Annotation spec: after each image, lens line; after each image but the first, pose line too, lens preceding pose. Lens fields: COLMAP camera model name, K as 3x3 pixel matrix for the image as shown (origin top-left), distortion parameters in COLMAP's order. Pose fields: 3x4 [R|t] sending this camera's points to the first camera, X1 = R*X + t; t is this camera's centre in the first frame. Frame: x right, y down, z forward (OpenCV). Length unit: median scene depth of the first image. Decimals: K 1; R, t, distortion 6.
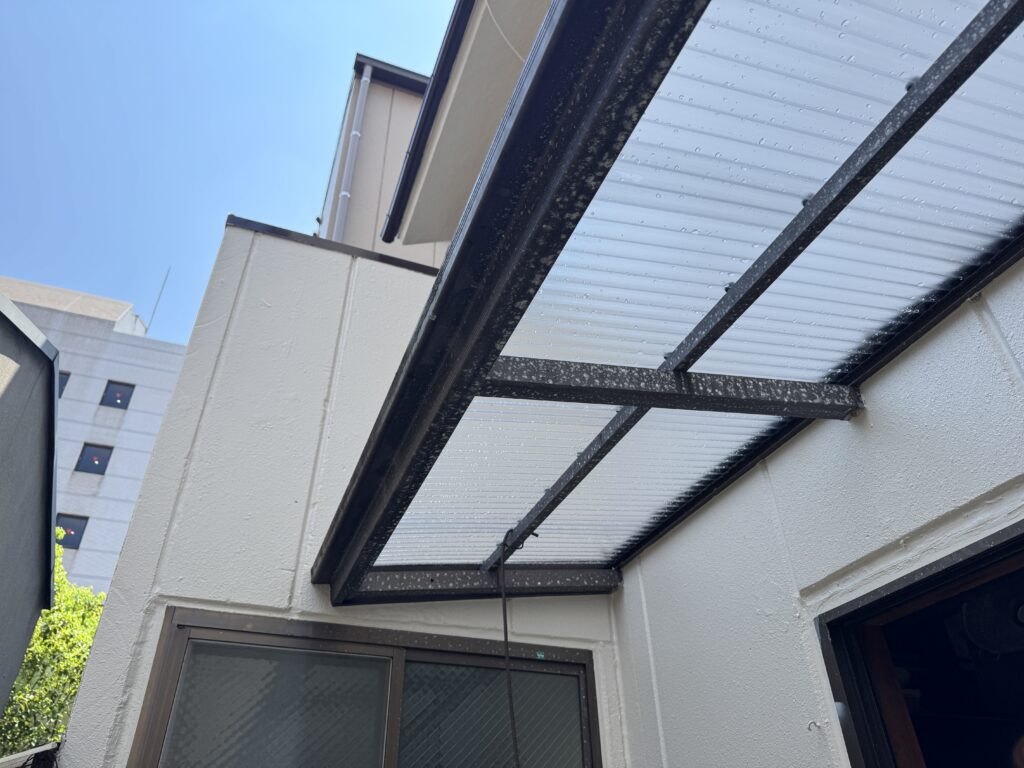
lens RADIAL K [[746.0, 0, 545.9], [0, 746.0, 353.5], [0, 0, 1]] dist [0.105153, -0.164395]
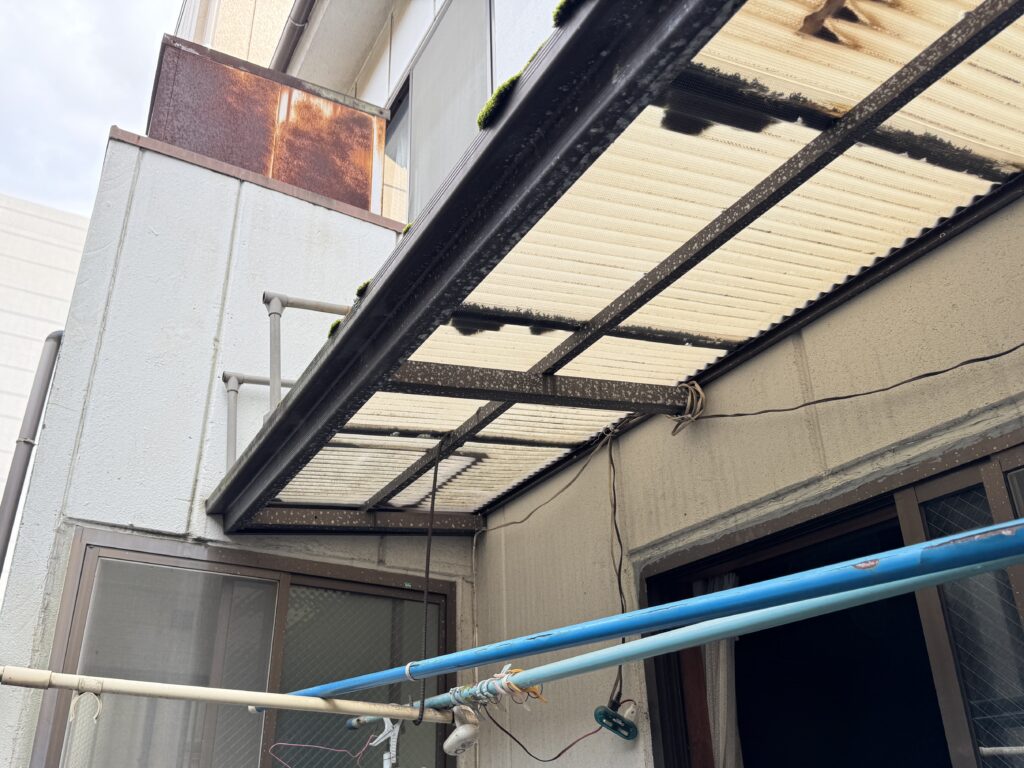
lens RADIAL K [[925.5, 0, 512.0], [0, 925.5, 384.0], [0, 0, 1]] dist [0.092953, 0.002605]
pose [[0.991205, 0.083477, 0.102687, -0.026847], [-0.100507, 0.979641, 0.173788, -0.200130], [-0.086090, -0.182581, 0.979415, -0.422997]]
